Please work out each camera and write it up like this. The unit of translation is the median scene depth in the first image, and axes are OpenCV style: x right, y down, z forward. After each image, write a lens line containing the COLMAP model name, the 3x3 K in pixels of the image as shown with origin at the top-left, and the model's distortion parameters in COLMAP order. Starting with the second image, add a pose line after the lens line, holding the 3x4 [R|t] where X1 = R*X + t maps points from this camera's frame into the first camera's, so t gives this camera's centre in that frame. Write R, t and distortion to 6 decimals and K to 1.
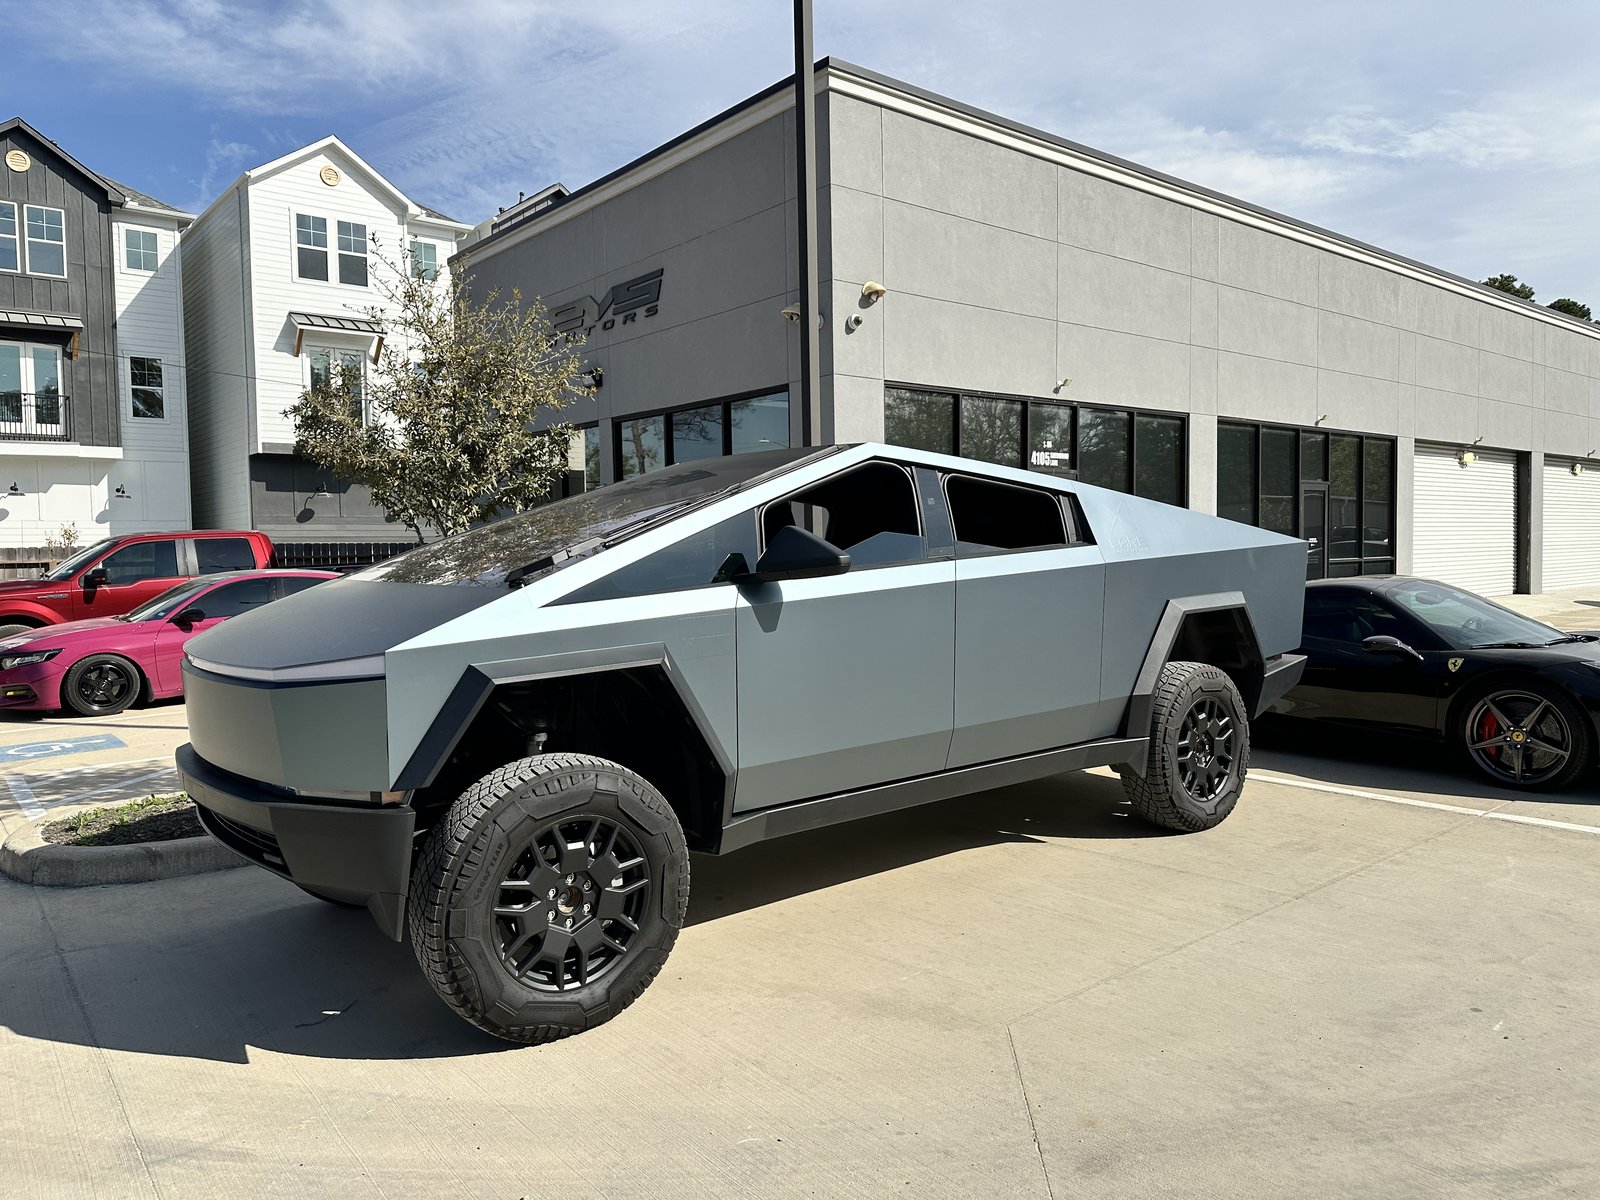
lens RADIAL K [[1124.7, 0, 814.9], [0, 1124.7, 618.4], [0, 0, 1]] dist [0.013394, -0.030527]
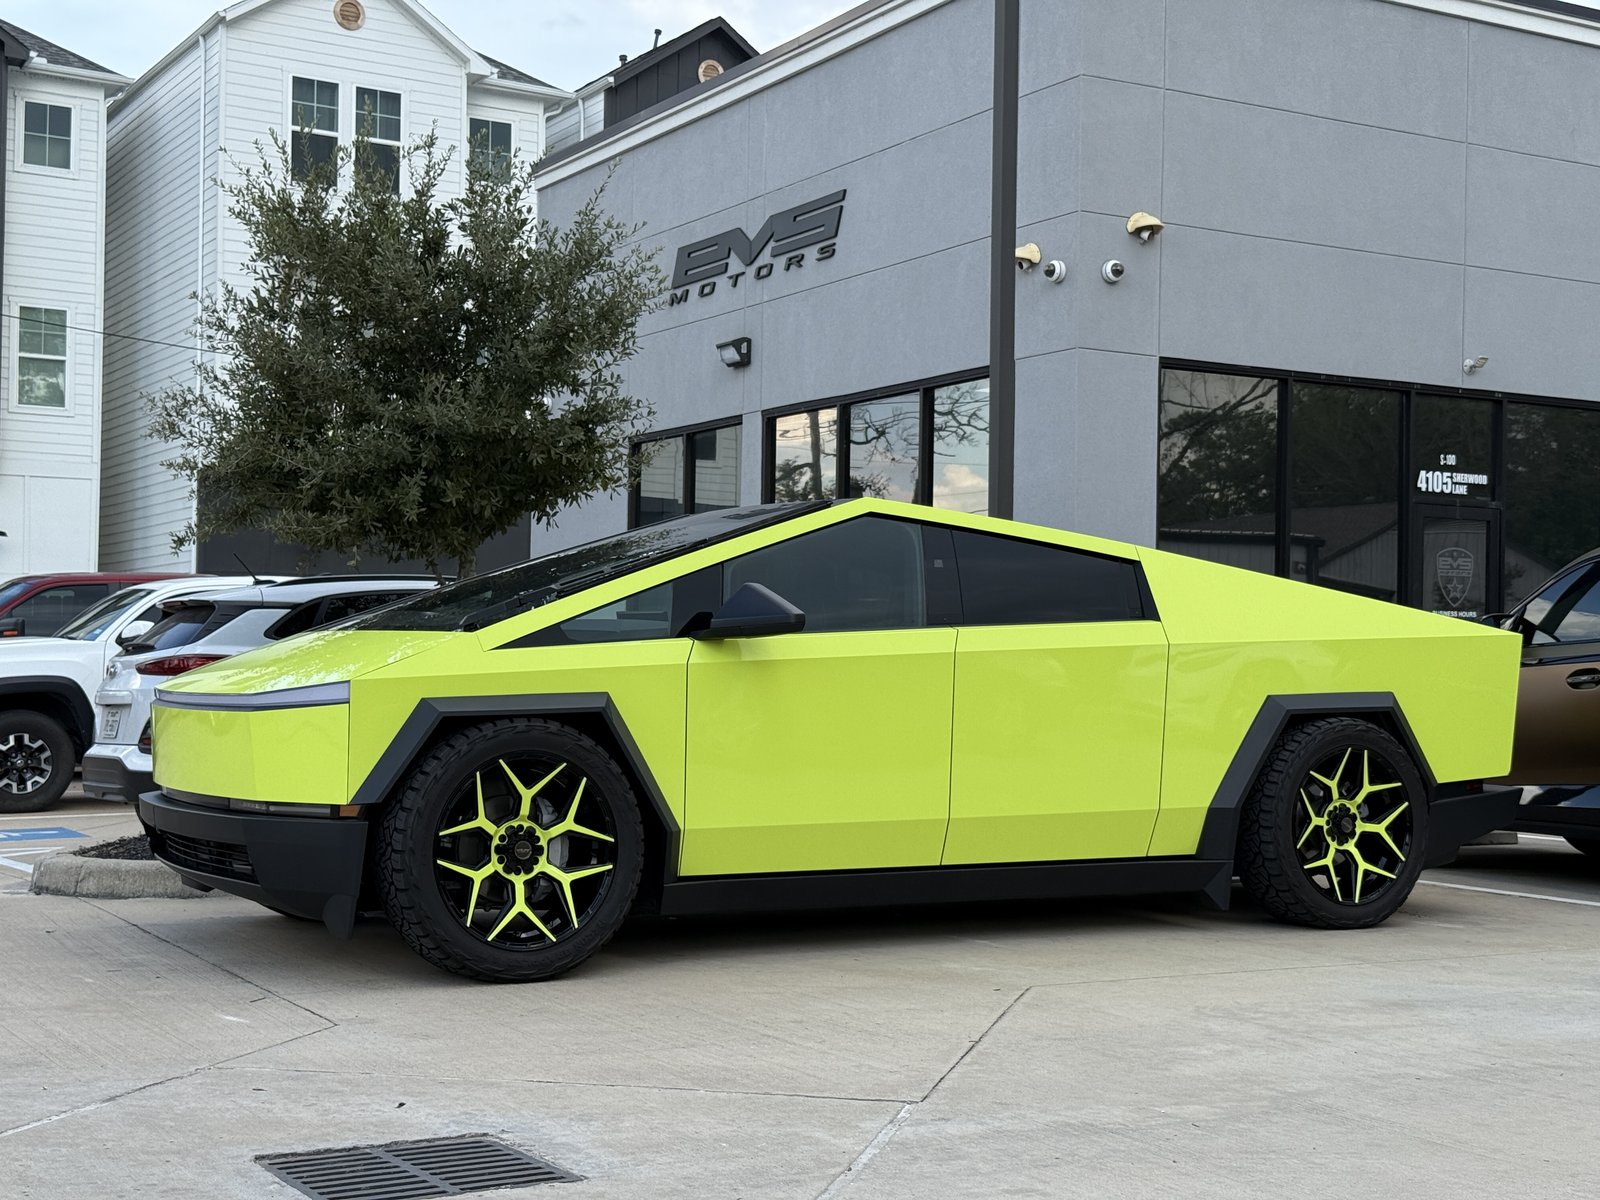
lens RADIAL K [[2235.5, 0, 807.0], [0, 2235.5, 564.4], [0, 0, 1]] dist [0.070416, 0.000000]
pose [[0.984010, 0.021041, -0.176864, 0.074029], [-0.040115, 0.993666, -0.104973, 0.042689], [0.173535, 0.110389, 0.978621, -0.245081]]
